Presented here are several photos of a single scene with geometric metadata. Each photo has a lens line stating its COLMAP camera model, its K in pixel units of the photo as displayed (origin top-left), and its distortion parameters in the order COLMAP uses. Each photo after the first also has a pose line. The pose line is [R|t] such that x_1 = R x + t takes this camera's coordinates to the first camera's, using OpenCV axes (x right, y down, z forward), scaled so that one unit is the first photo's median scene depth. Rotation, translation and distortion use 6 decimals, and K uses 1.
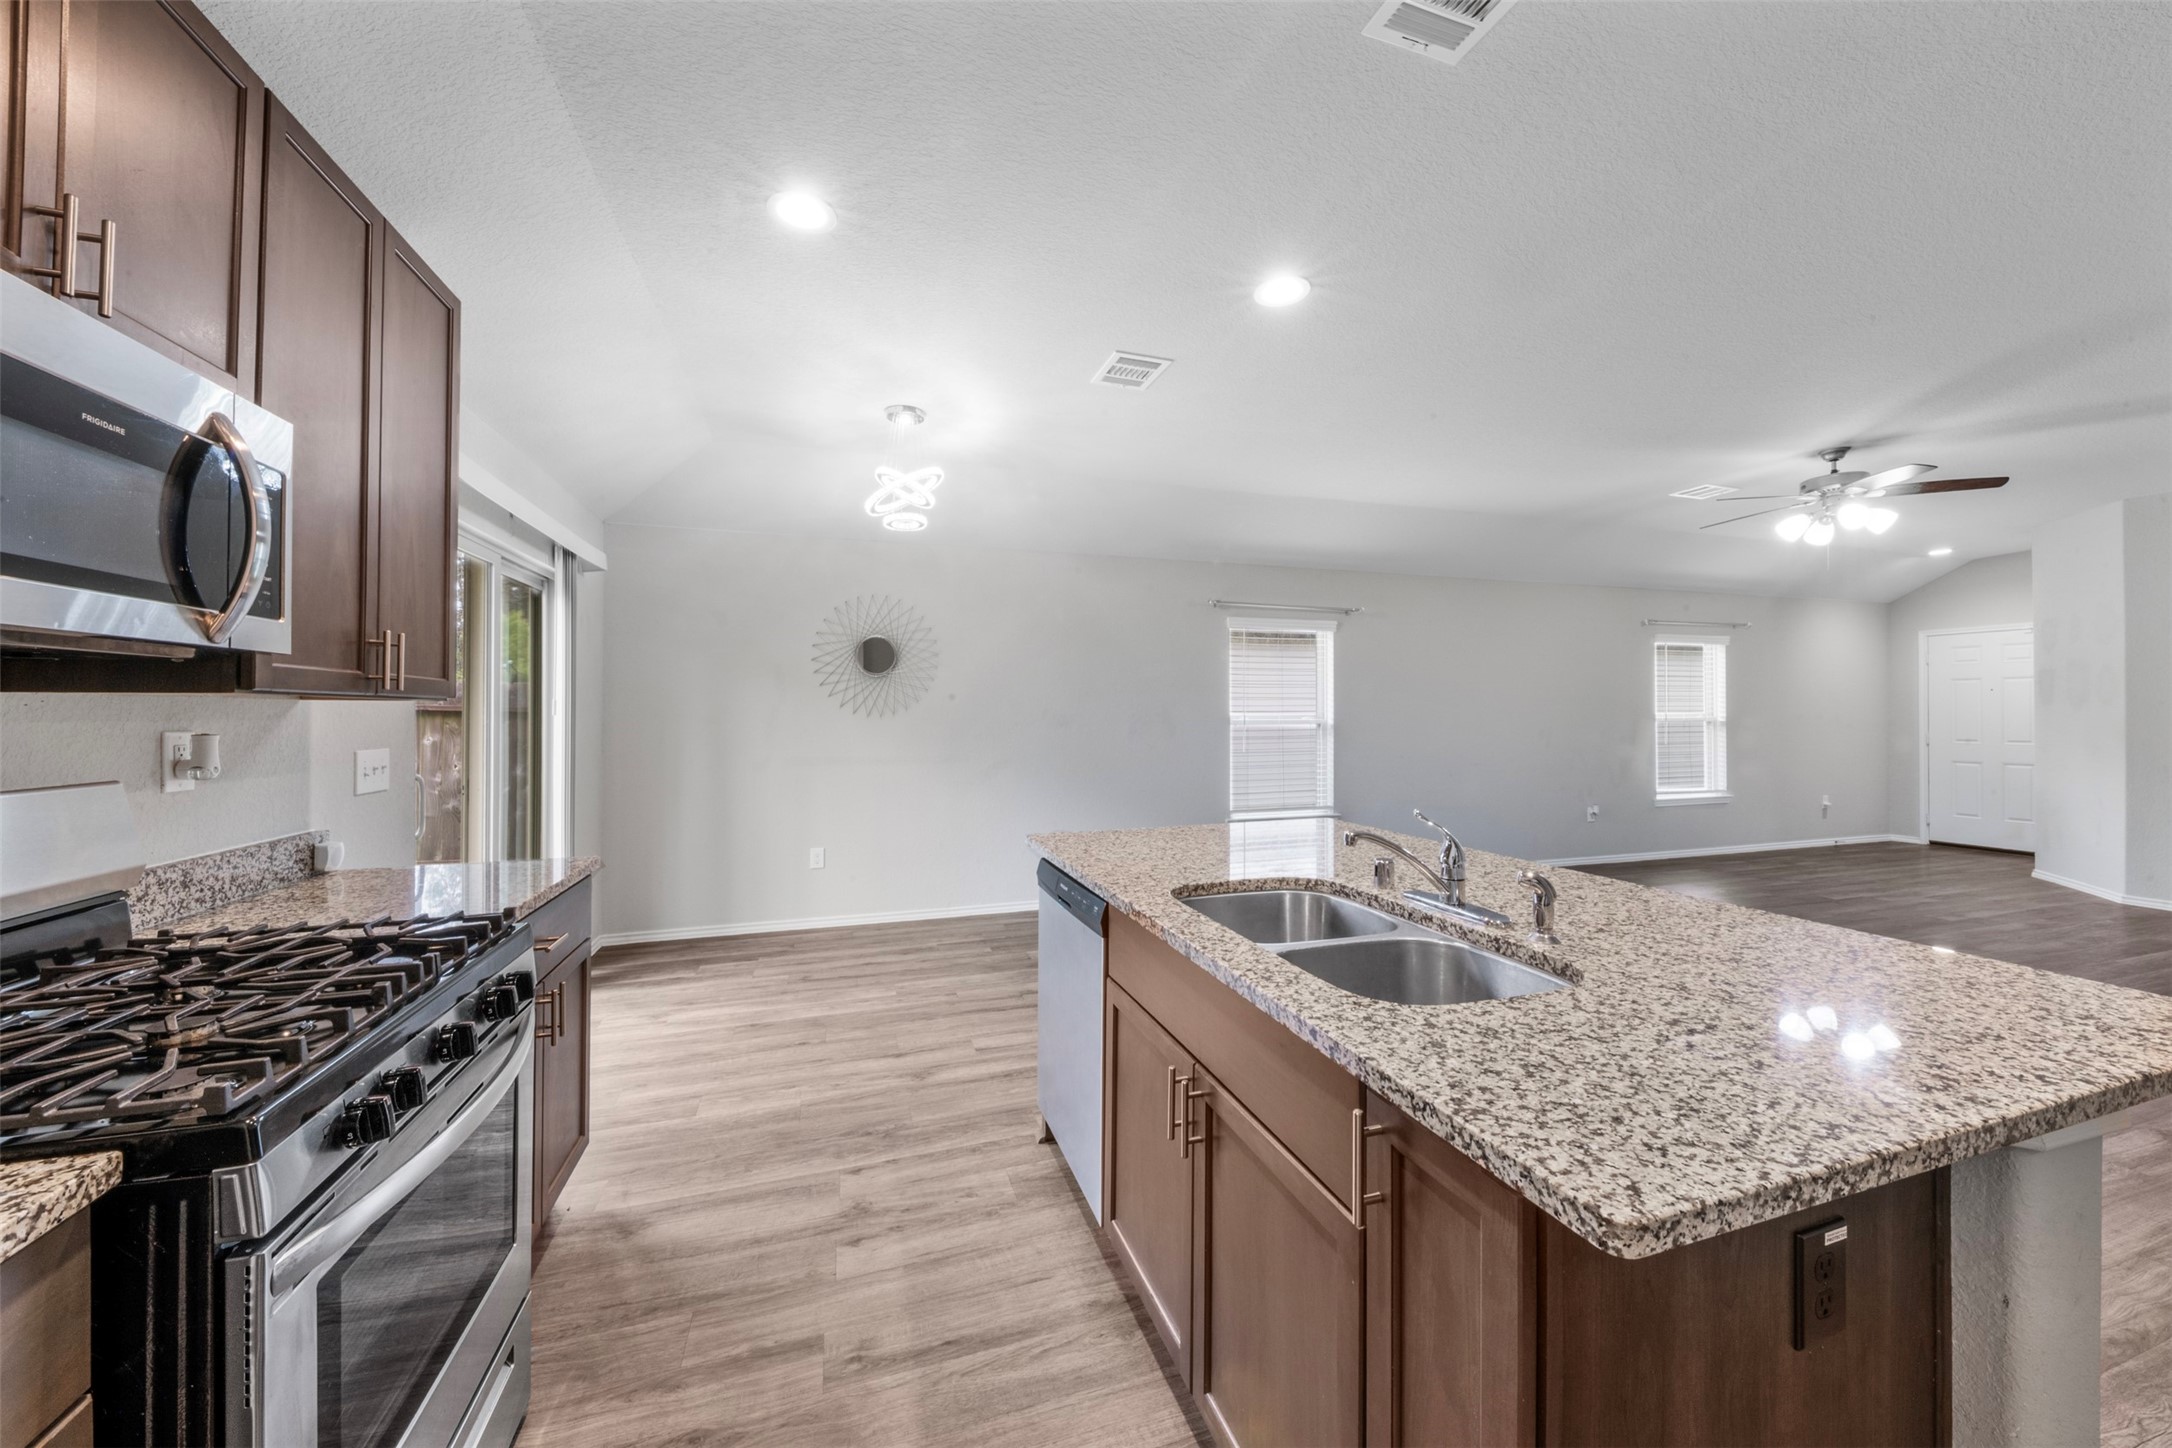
lens RADIAL K [[764.5, 0, 1079.3], [0, 764.5, 716.5], [0, 0, 1]] dist [0.000755, -0.004953]
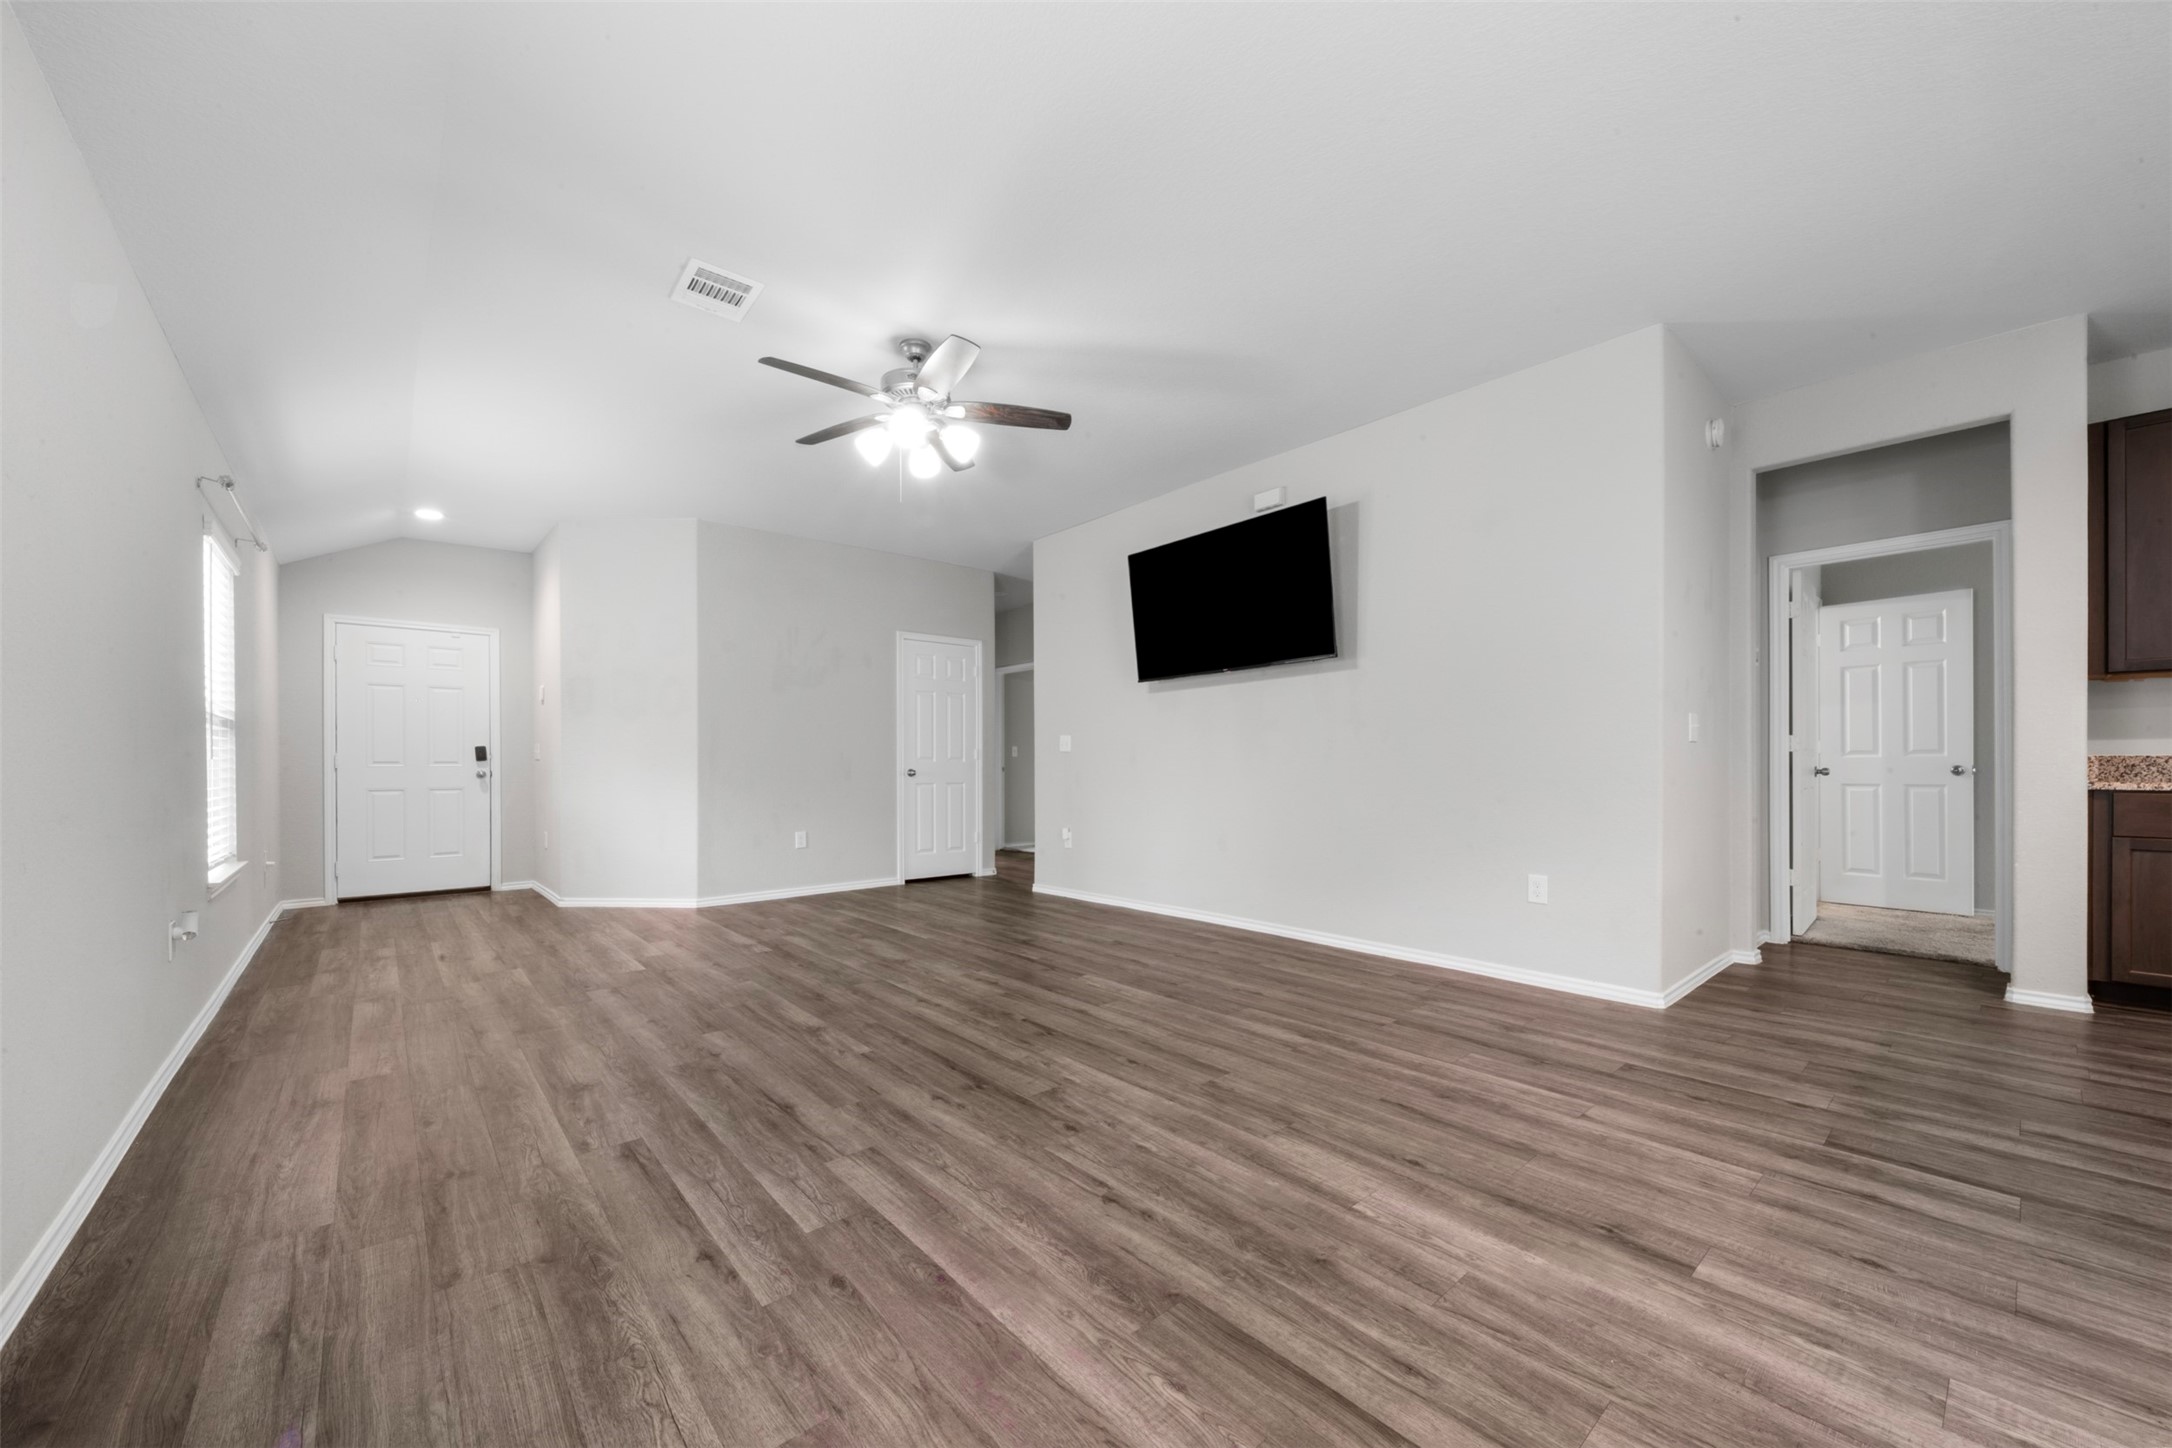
lens RADIAL K [[817.0, 0, 1071.6], [0, 817.0, 754.7], [0, 0, 1]] dist [-0.000239, -0.000633]
pose [[-0.396396, 0.016892, 0.917924, 0.156690], [0.006941, 0.999857, -0.015403, 0.060006], [-0.918053, 0.000266, -0.396457, 0.987652]]
